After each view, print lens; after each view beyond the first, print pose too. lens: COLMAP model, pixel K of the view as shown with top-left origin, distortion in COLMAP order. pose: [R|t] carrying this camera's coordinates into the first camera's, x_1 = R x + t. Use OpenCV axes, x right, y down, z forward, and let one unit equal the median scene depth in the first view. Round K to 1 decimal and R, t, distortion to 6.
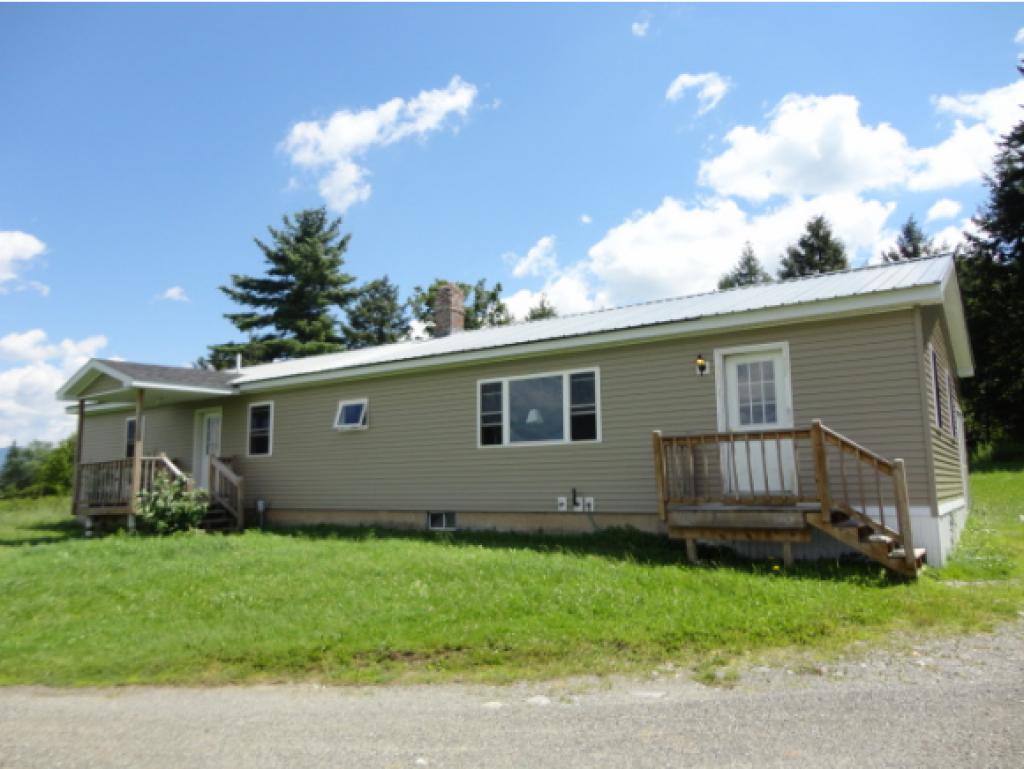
lens RADIAL K [[751.3, 0, 512.0], [0, 751.3, 384.5], [0, 0, 1]] dist [-0.003593, 0.003926]
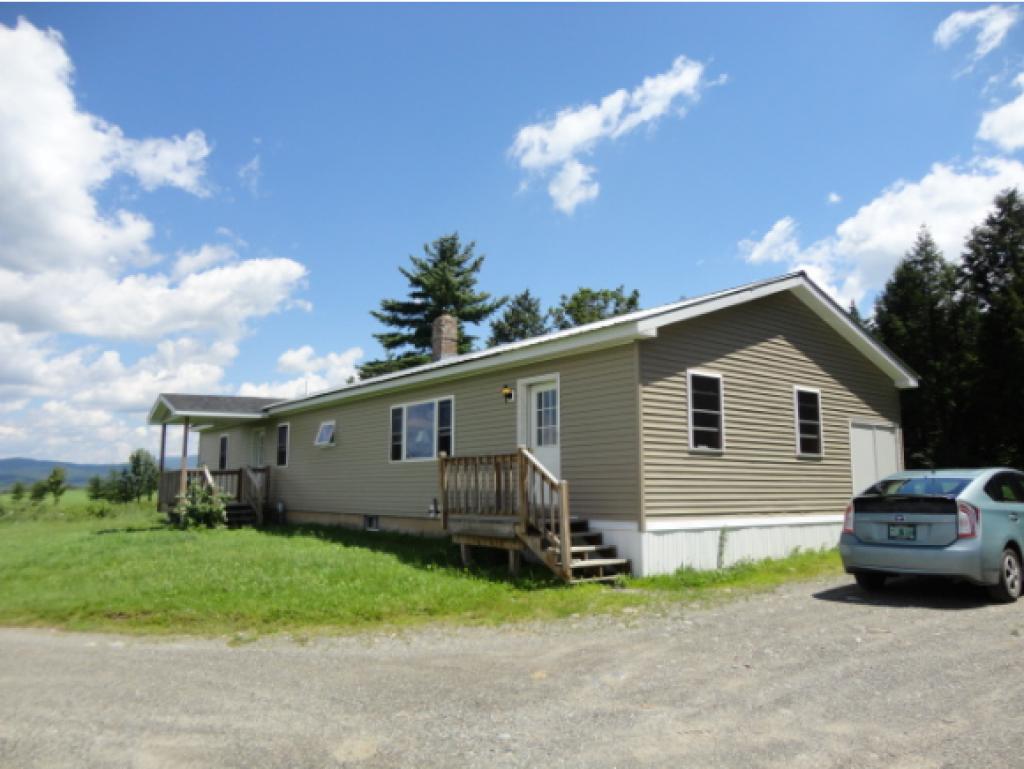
lens RADIAL K [[751.3, 0, 512.0], [0, 751.3, 384.5], [0, 0, 1]] dist [-0.003593, 0.003926]
pose [[0.957396, -0.028857, -0.287331, 0.140683], [0.028488, 0.999579, -0.005467, -0.008010], [0.287368, -0.002952, 0.957816, -0.024878]]
